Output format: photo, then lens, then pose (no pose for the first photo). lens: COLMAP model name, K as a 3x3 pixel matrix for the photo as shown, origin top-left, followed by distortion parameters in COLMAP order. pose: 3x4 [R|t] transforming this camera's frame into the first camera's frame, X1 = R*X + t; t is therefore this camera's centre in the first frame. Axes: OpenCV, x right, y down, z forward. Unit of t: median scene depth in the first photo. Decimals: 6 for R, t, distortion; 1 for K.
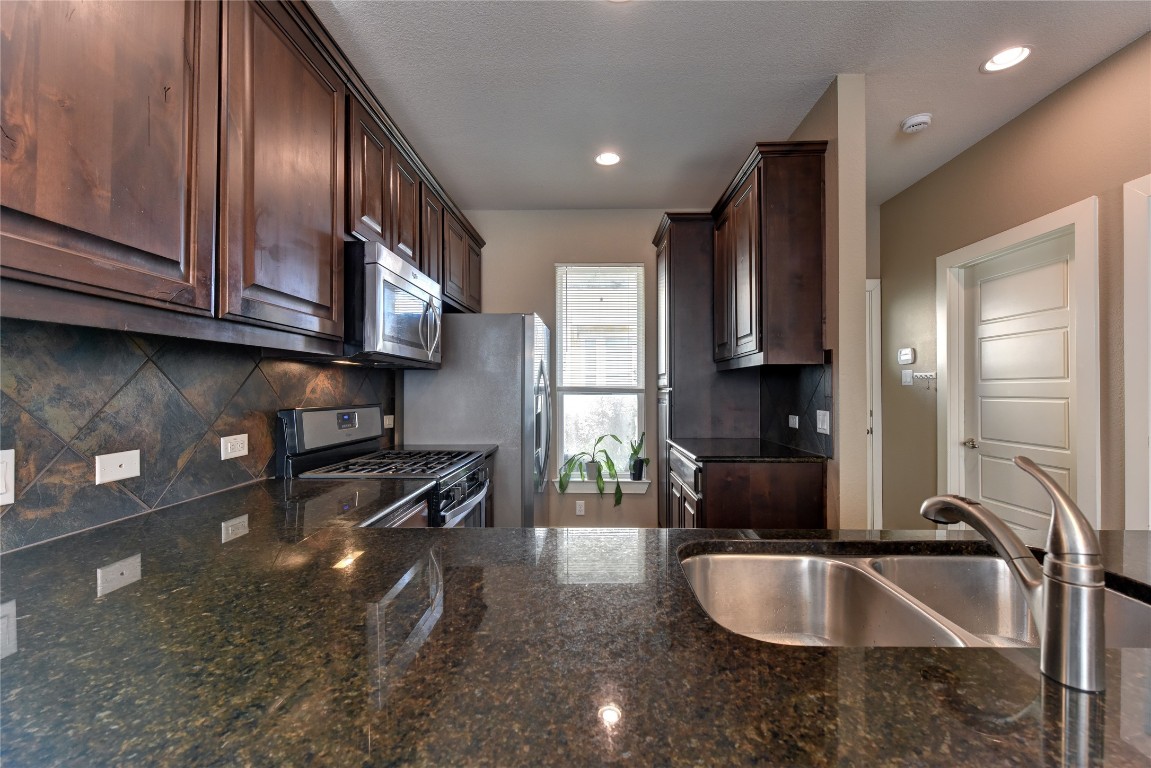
lens RADIAL K [[478.9, 0, 582.1], [0, 478.9, 387.0], [0, 0, 1]] dist [-0.002514, -0.000659]
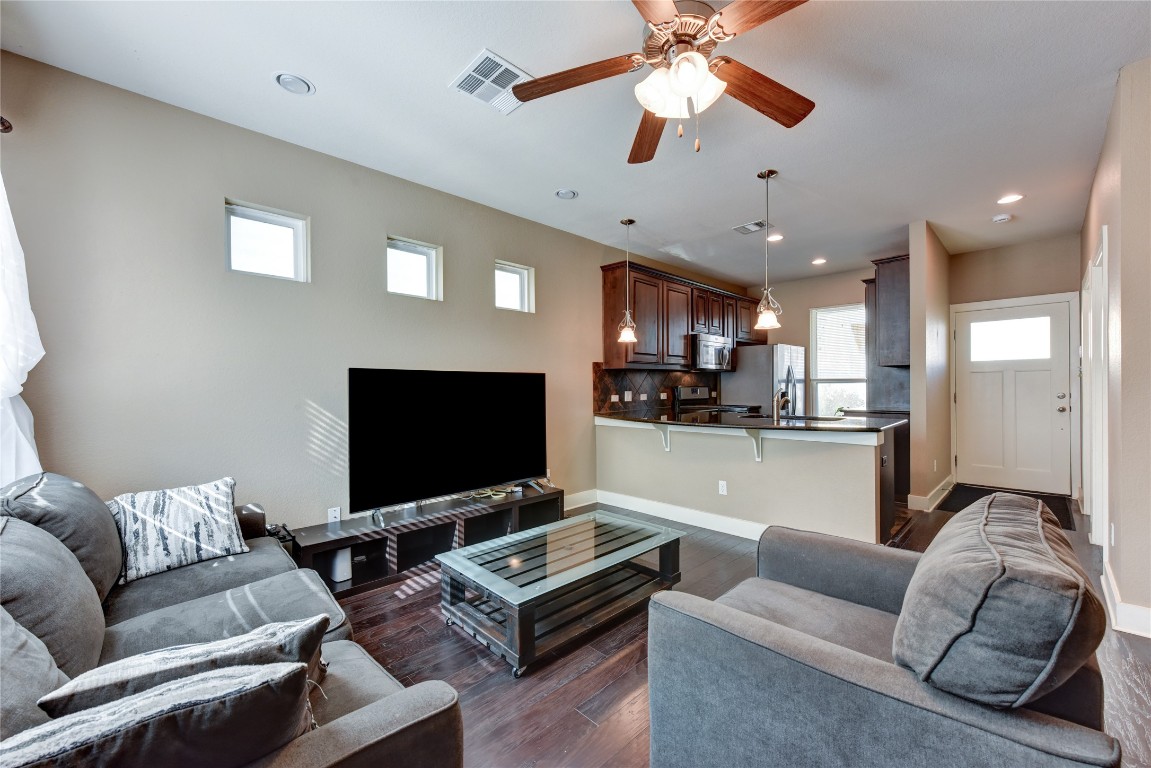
lens RADIAL K [[451.3, 0, 576.5], [0, 451.3, 386.6], [0, 0, 1]] dist [0.002059, -0.000461]
pose [[0.714475, -0.001567, -0.699659, 1.341424], [0.008374, 0.999945, 0.006311, 0.028601], [0.699611, -0.010368, 0.714449, -2.139462]]
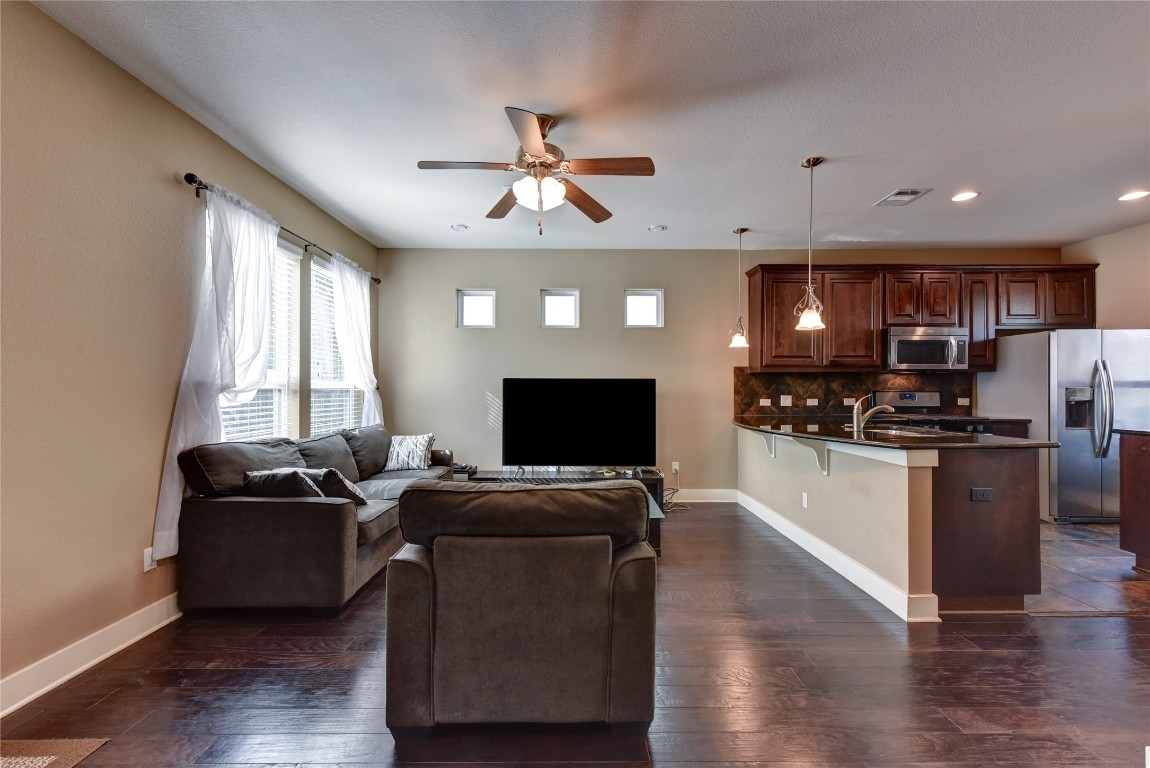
lens RADIAL K [[450.9, 0, 576.6], [0, 450.9, 388.2], [0, 0, 1]] dist [0.002059, -0.000461]
pose [[0.023680, 0.000846, -0.999719, 2.504706], [0.004943, 0.999987, 0.000963, 0.025554], [0.999707, -0.004964, 0.023675, -0.990715]]
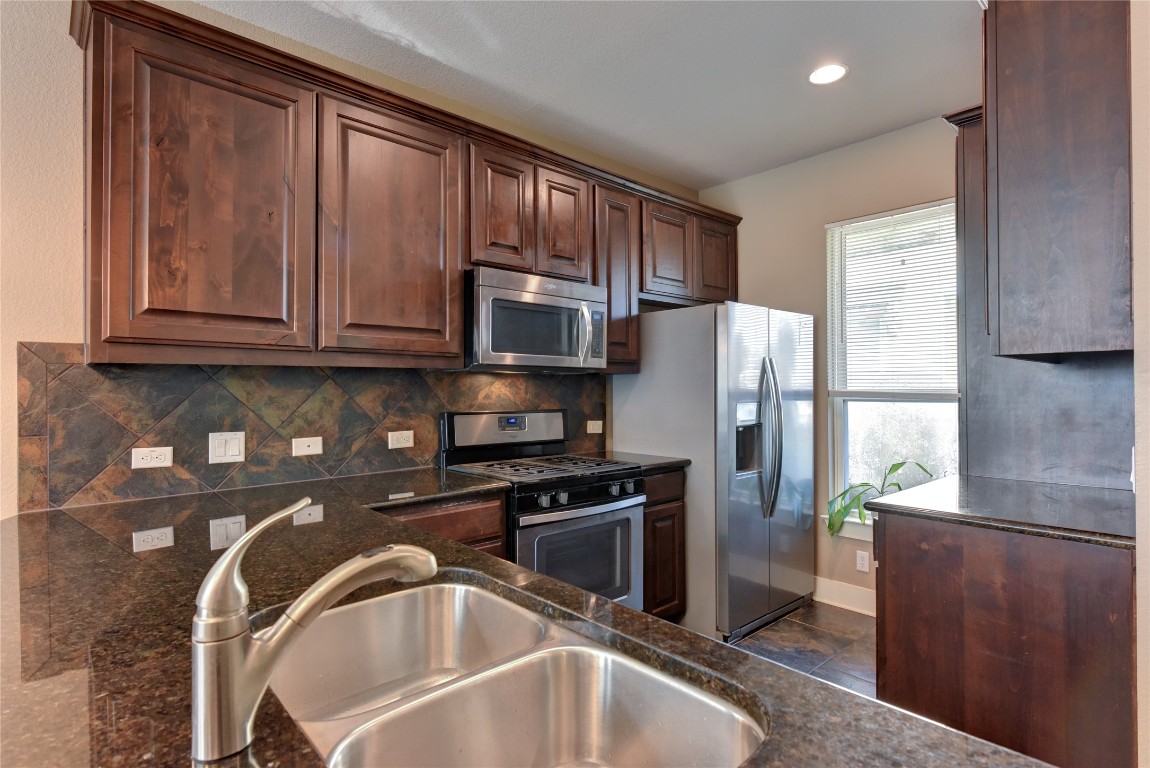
lens RADIAL K [[572.4, 0, 578.3], [0, 572.4, 383.6], [0, 0, 1]] dist [0.011282, -0.000651]
pose [[0.689631, -0.009275, -0.724101, 0.880997], [0.005962, 0.999957, -0.007130, -0.019966], [0.724136, 0.000600, 0.689657, 0.287125]]
